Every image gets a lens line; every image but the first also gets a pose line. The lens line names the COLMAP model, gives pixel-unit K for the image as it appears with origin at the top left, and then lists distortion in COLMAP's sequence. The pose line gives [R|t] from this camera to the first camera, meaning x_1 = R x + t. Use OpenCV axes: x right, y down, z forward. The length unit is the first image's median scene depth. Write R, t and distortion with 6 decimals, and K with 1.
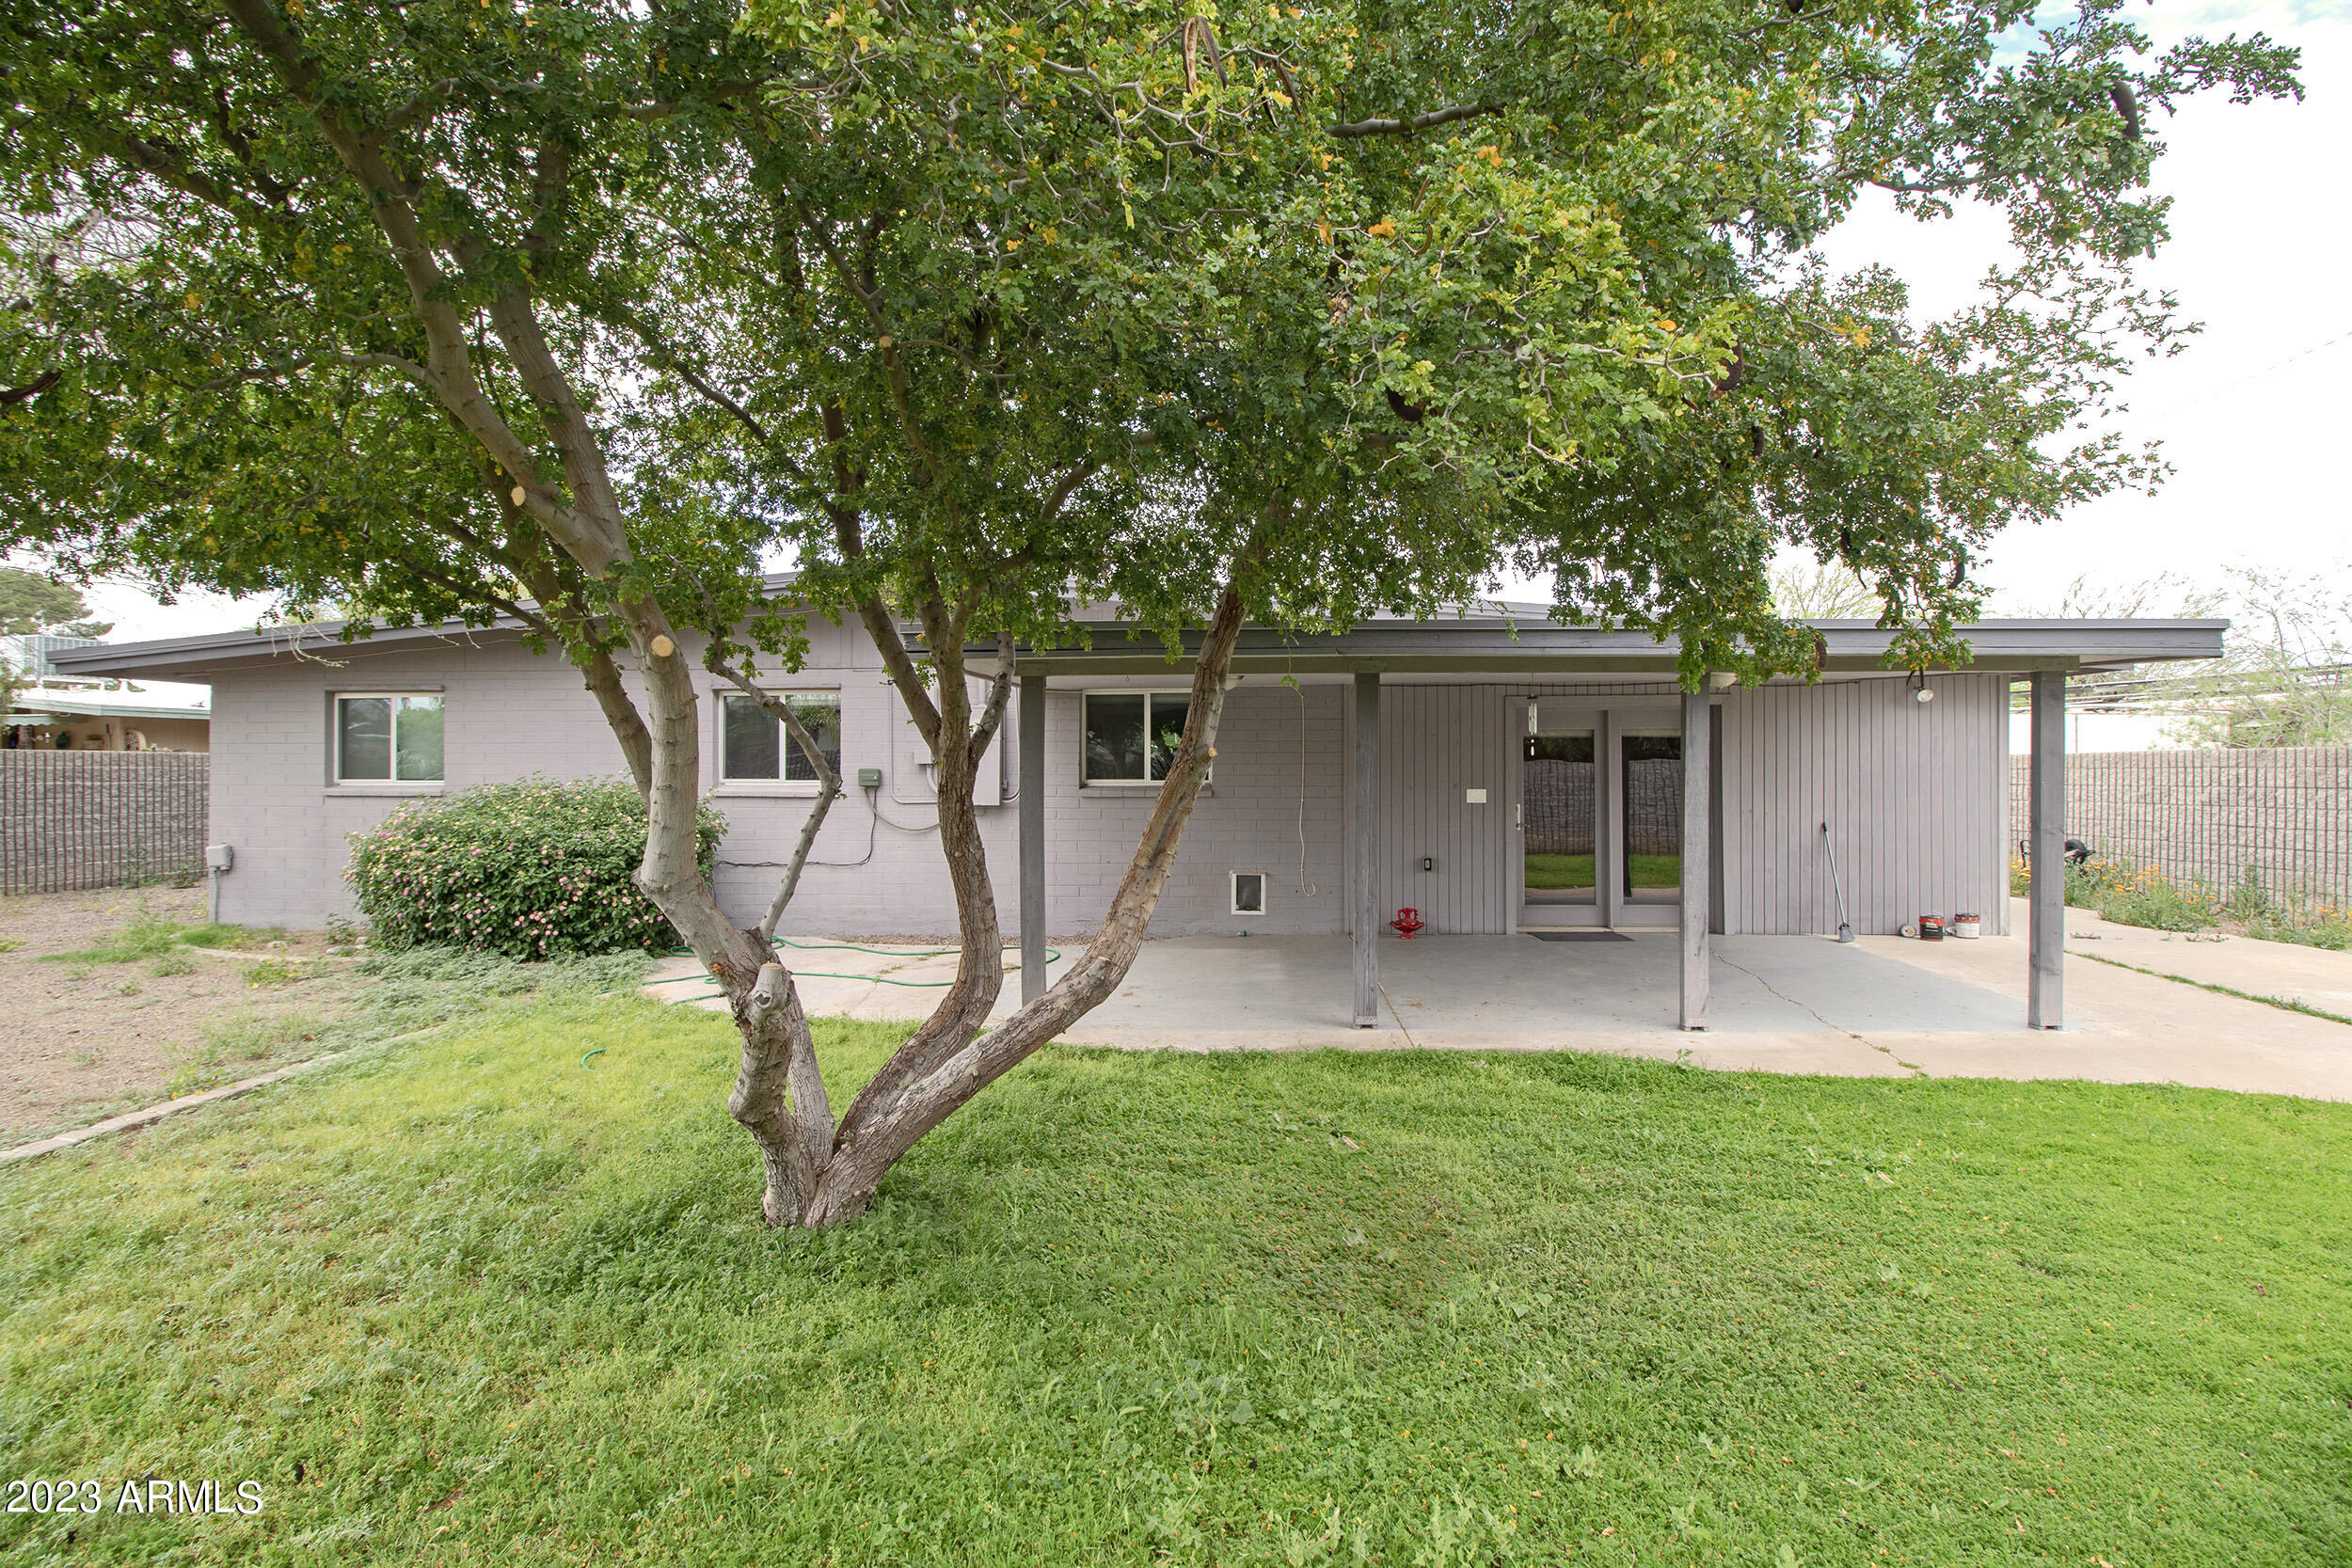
lens RADIAL K [[1074.8, 0, 1176.0], [0, 1074.8, 784.0], [0, 0, 1]] dist [-0.000369, -0.017520]
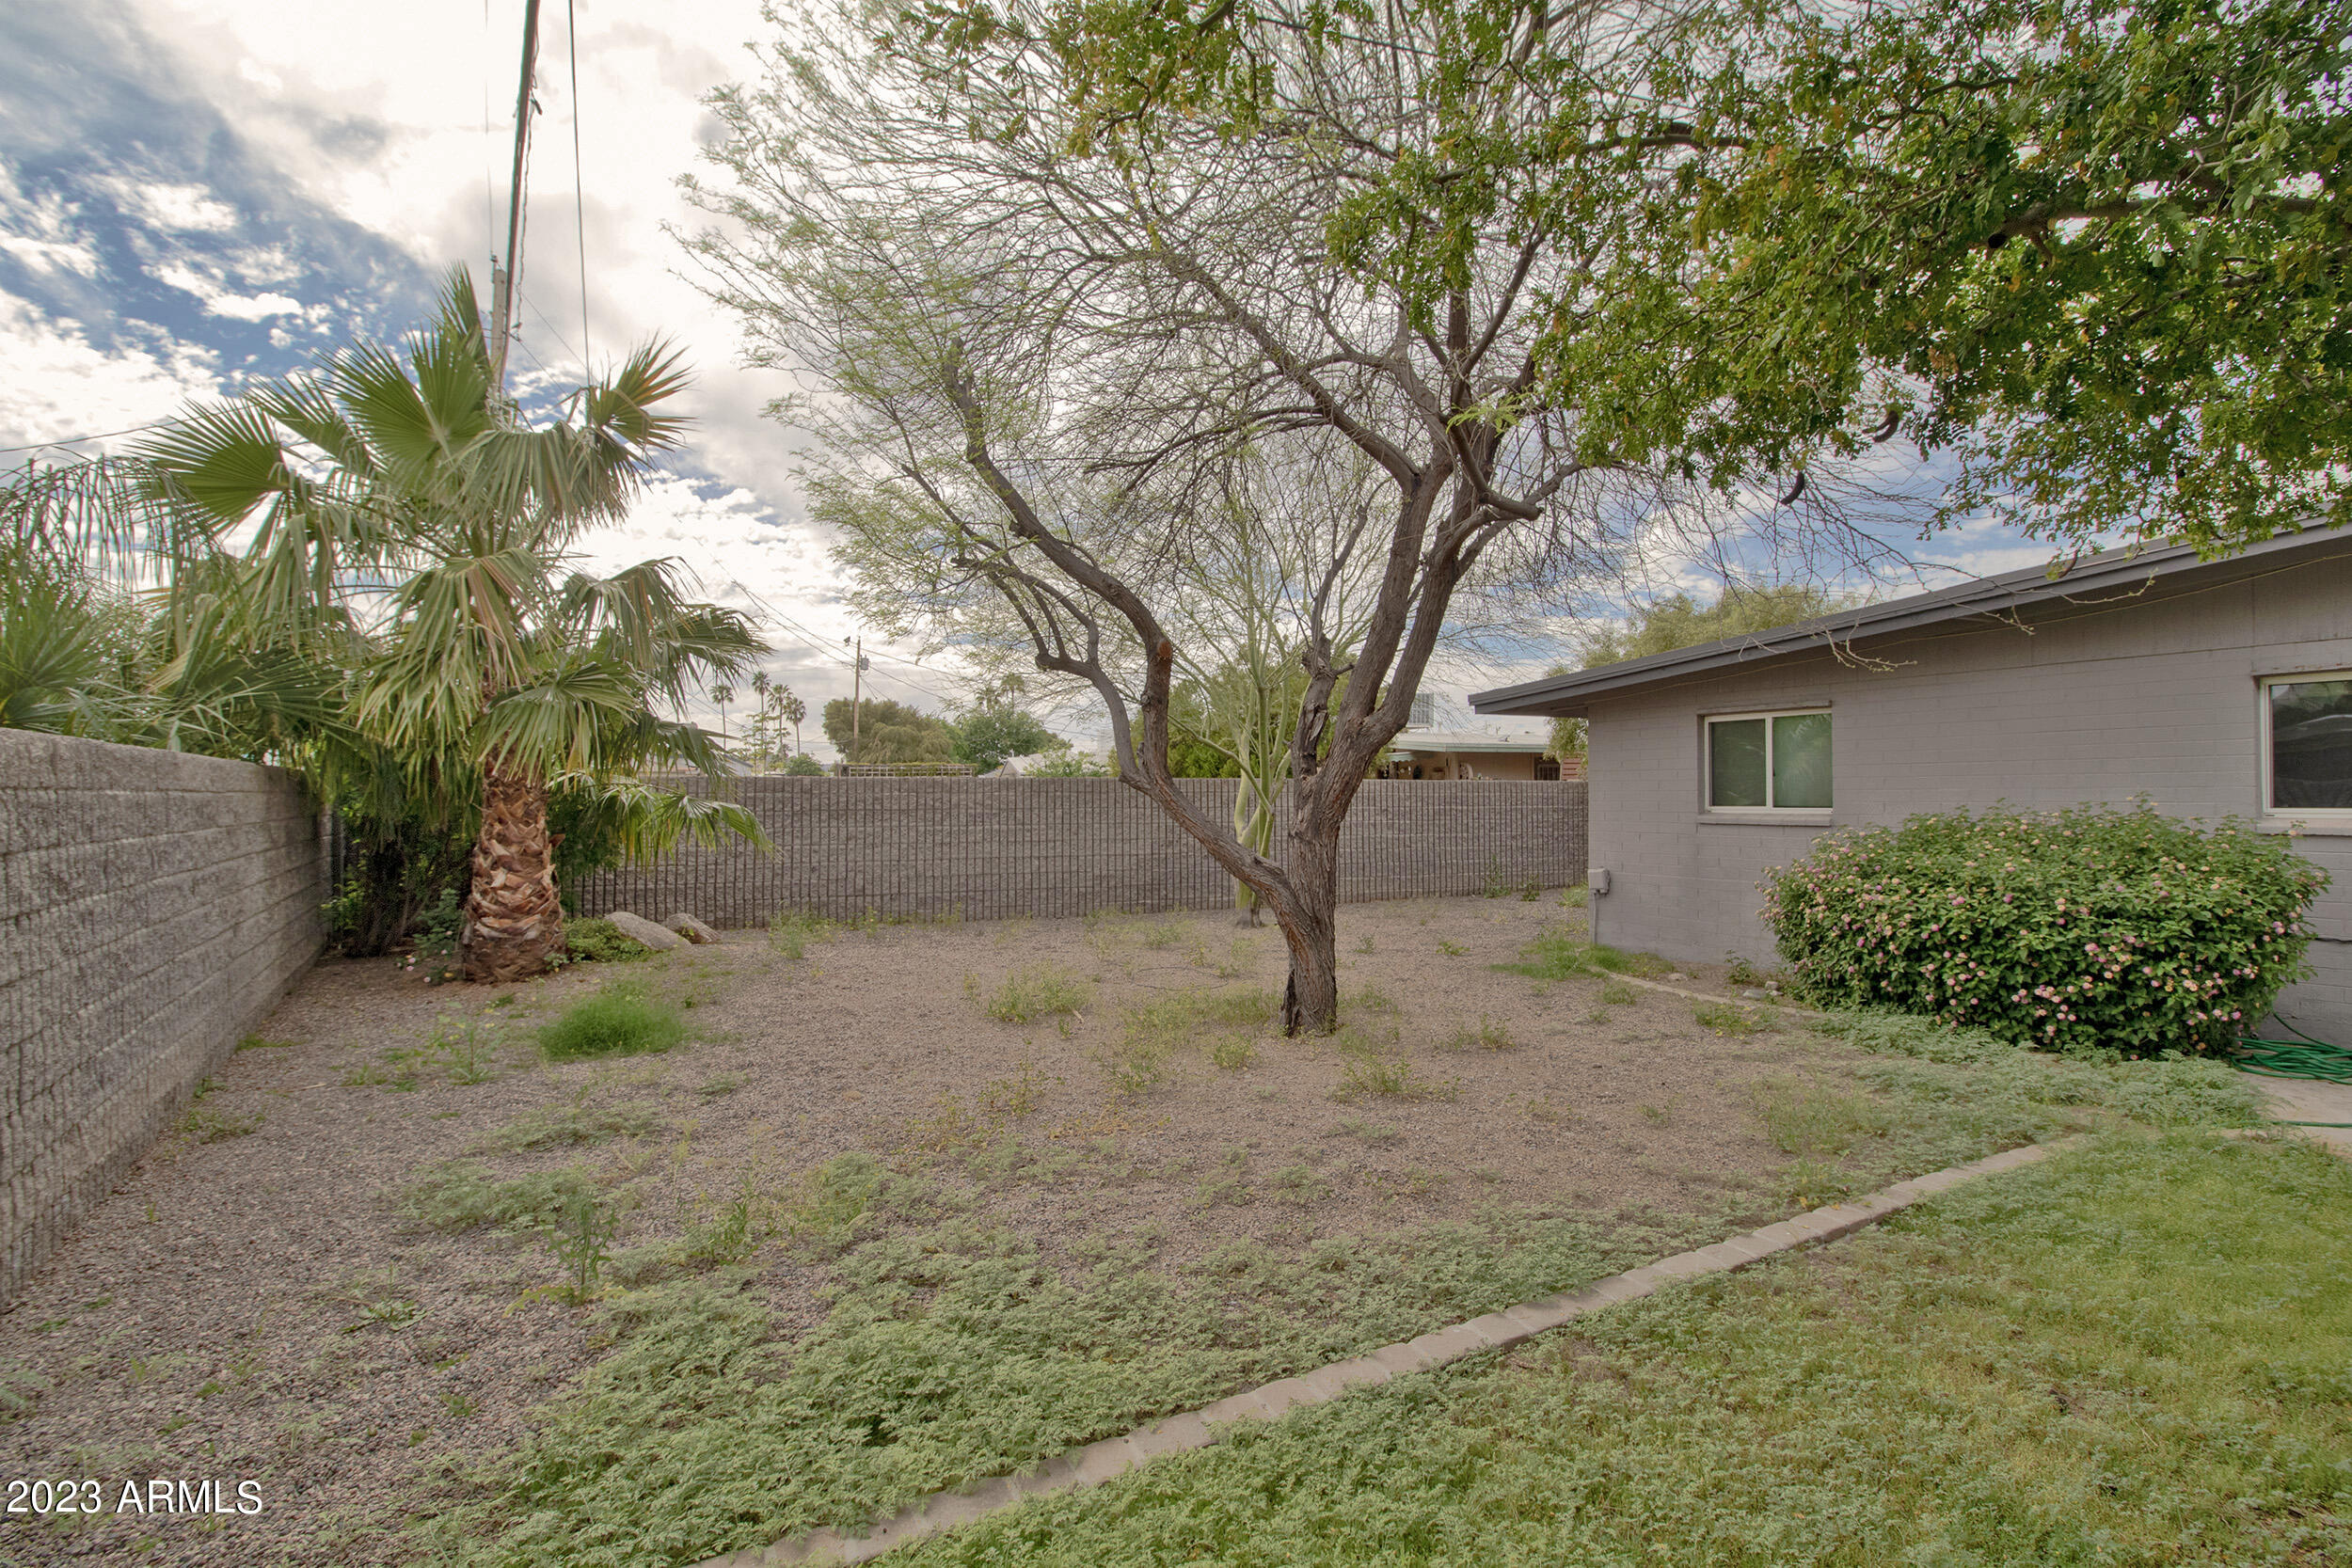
lens RADIAL K [[1074.8, 0, 1176.0], [0, 1074.8, 784.0], [0, 0, 1]] dist [-0.000369, -0.017520]
pose [[0.558342, -0.014222, -0.829489, -0.314701], [-0.001985, 0.999827, -0.018479, -0.006975], [0.829608, 0.011964, 0.558218, 0.079081]]
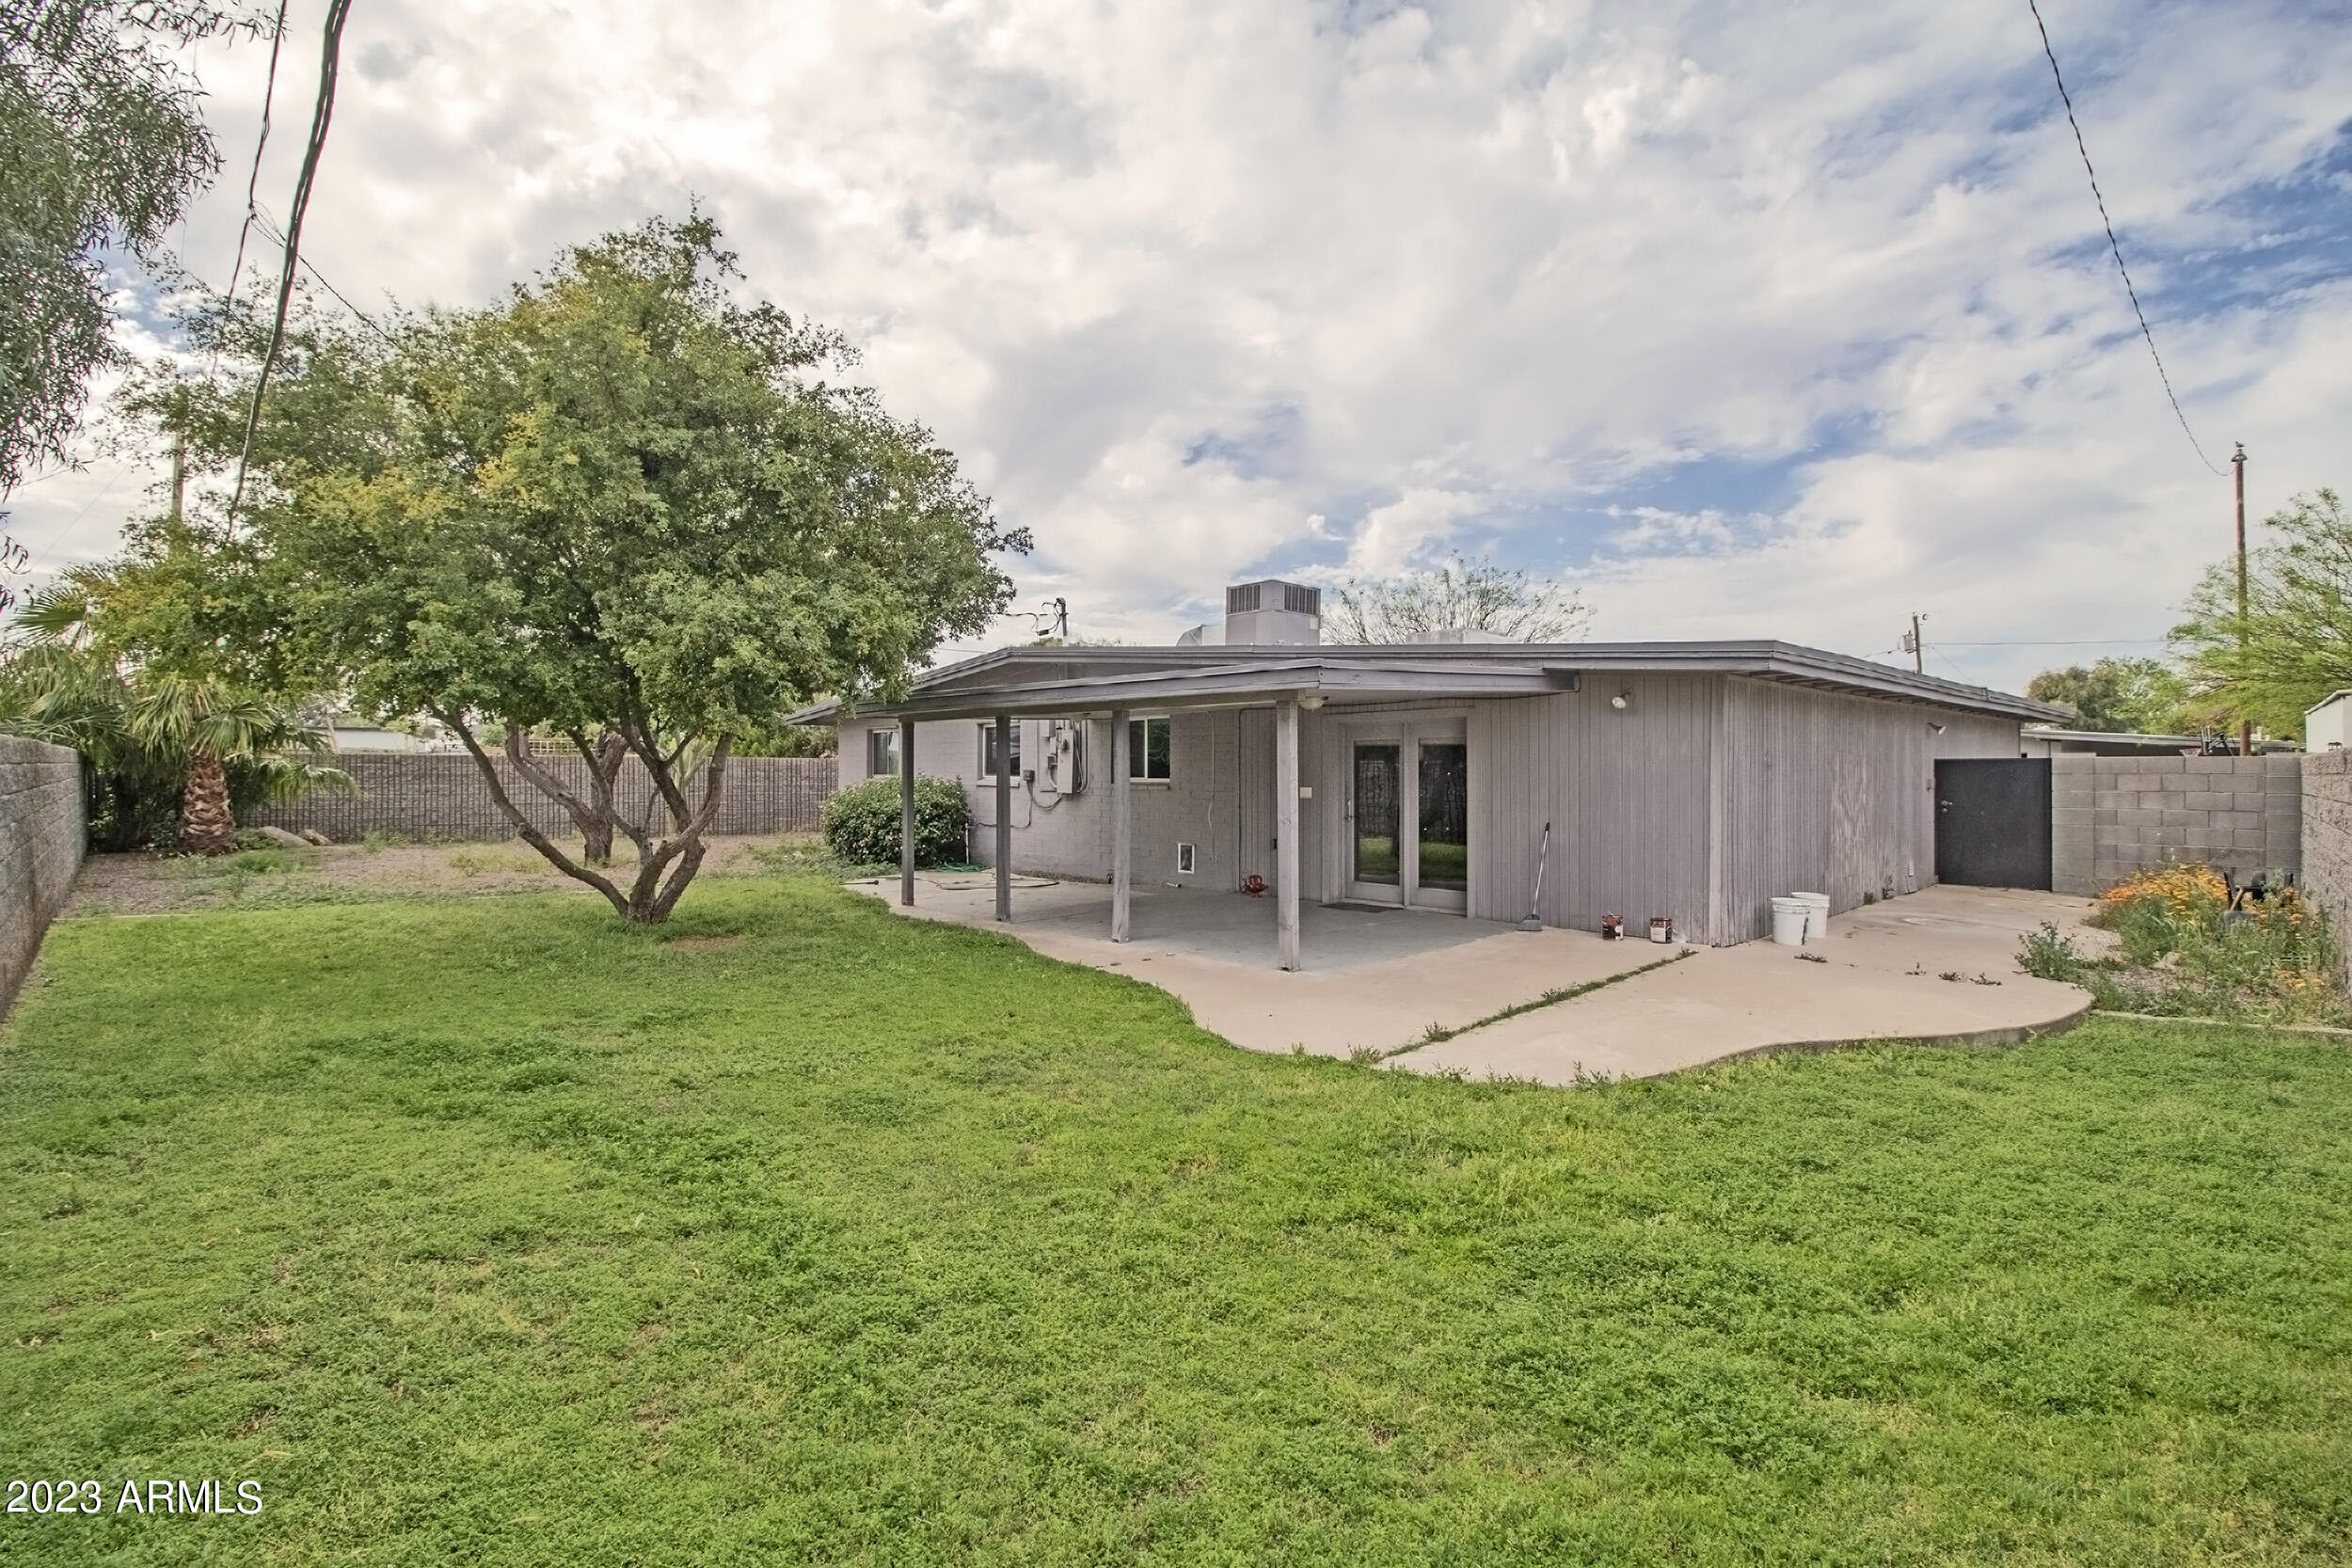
lens RADIAL K [[1074.8, 0, 1176.0], [0, 1074.8, 784.0], [0, 0, 1]] dist [-0.000369, -0.017520]
pose [[0.712232, 0.010023, -0.701872, 1.233466], [-0.009199, 0.999945, 0.004945, -0.003183], [0.701883, 0.002935, 0.712286, -0.018841]]
